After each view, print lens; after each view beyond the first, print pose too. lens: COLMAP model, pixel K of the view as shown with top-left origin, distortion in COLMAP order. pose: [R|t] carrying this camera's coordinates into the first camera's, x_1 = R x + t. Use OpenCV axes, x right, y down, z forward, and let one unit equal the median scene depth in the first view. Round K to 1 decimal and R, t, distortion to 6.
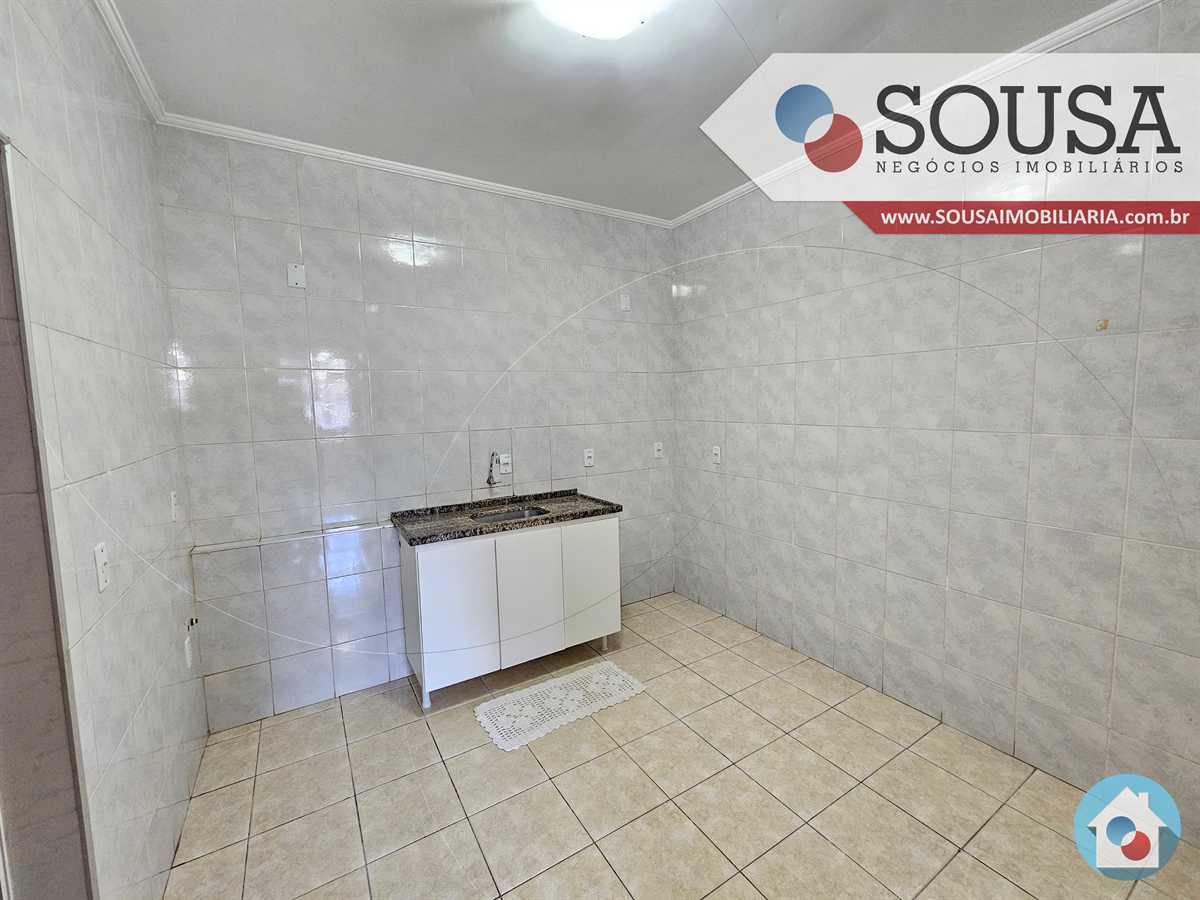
lens RADIAL K [[494.0, 0, 598.1], [0, 494.0, 446.3], [0, 0, 1]] dist [-0.003315, 0.000782]
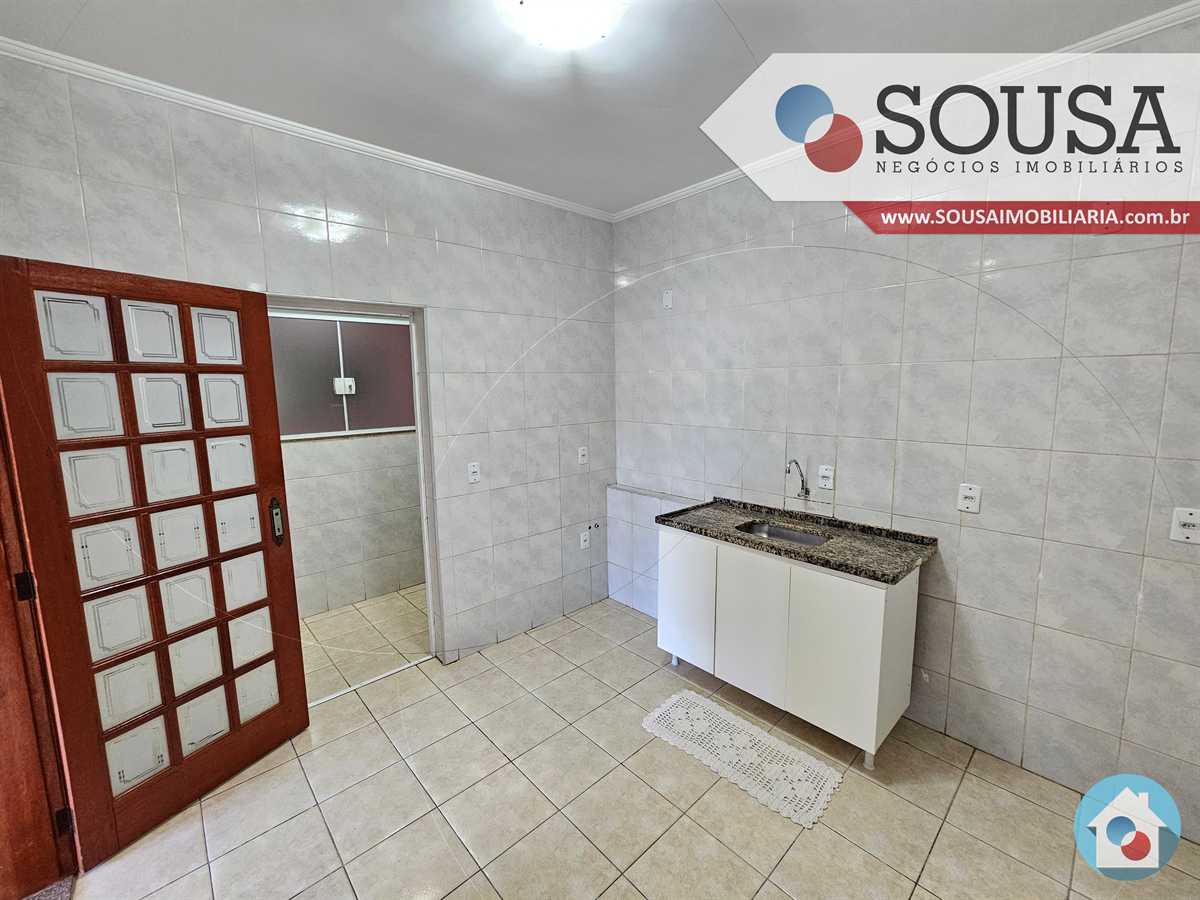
lens RADIAL K [[494.0, 0, 593.8], [0, 494.0, 446.1], [0, 0, 1]] dist [-0.003315, 0.000782]
pose [[0.184384, 0.148232, -0.971612, 0.555594], [-0.082455, 0.987410, 0.134994, -0.098736], [0.979389, 0.055224, 0.194285, 0.463629]]
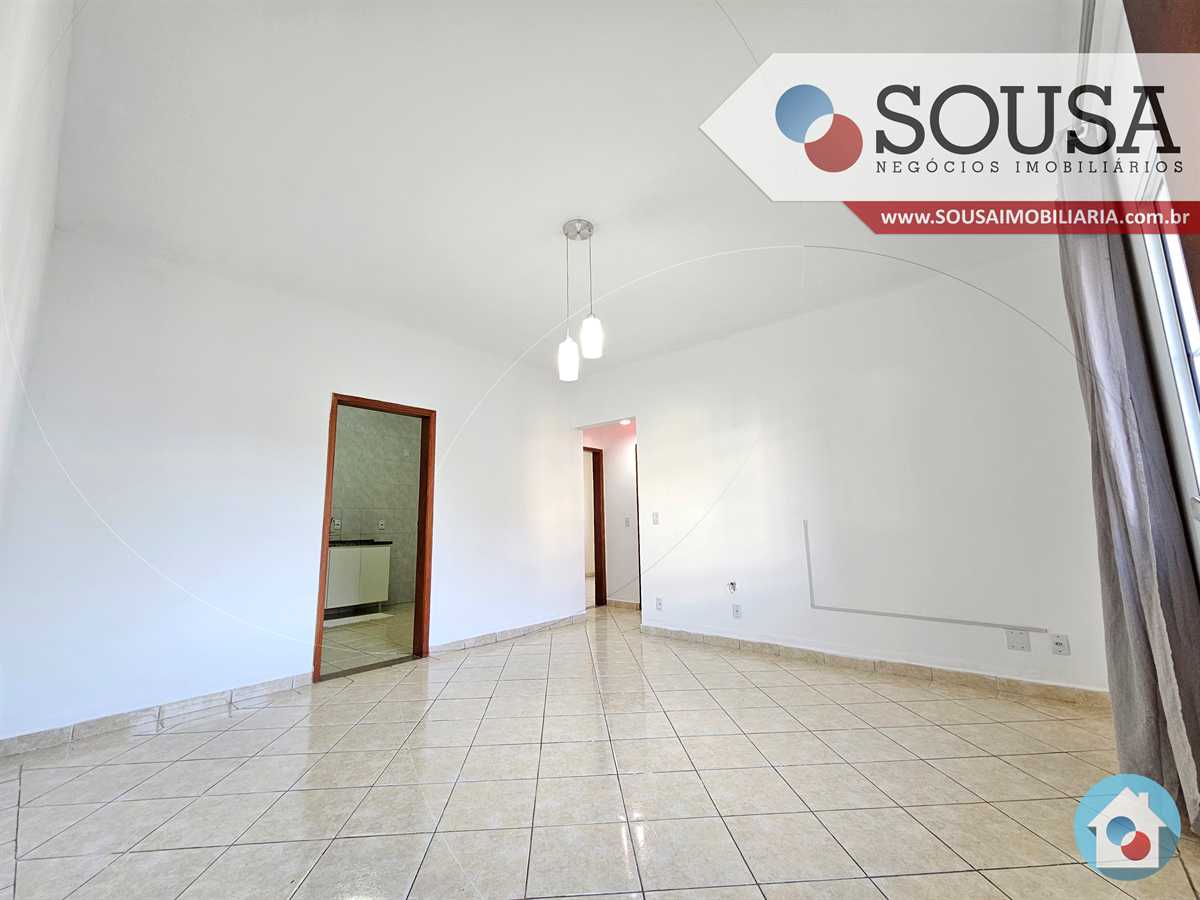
lens RADIAL K [[494.0, 0, 597.8], [0, 494.0, 446.5], [0, 0, 1]] dist [-0.003315, 0.000782]
pose [[0.956784, 0.050829, 0.286324, 0.272374], [0.023664, 0.967731, -0.250870, 0.281835], [-0.289836, 0.246804, 0.924707, -1.447768]]
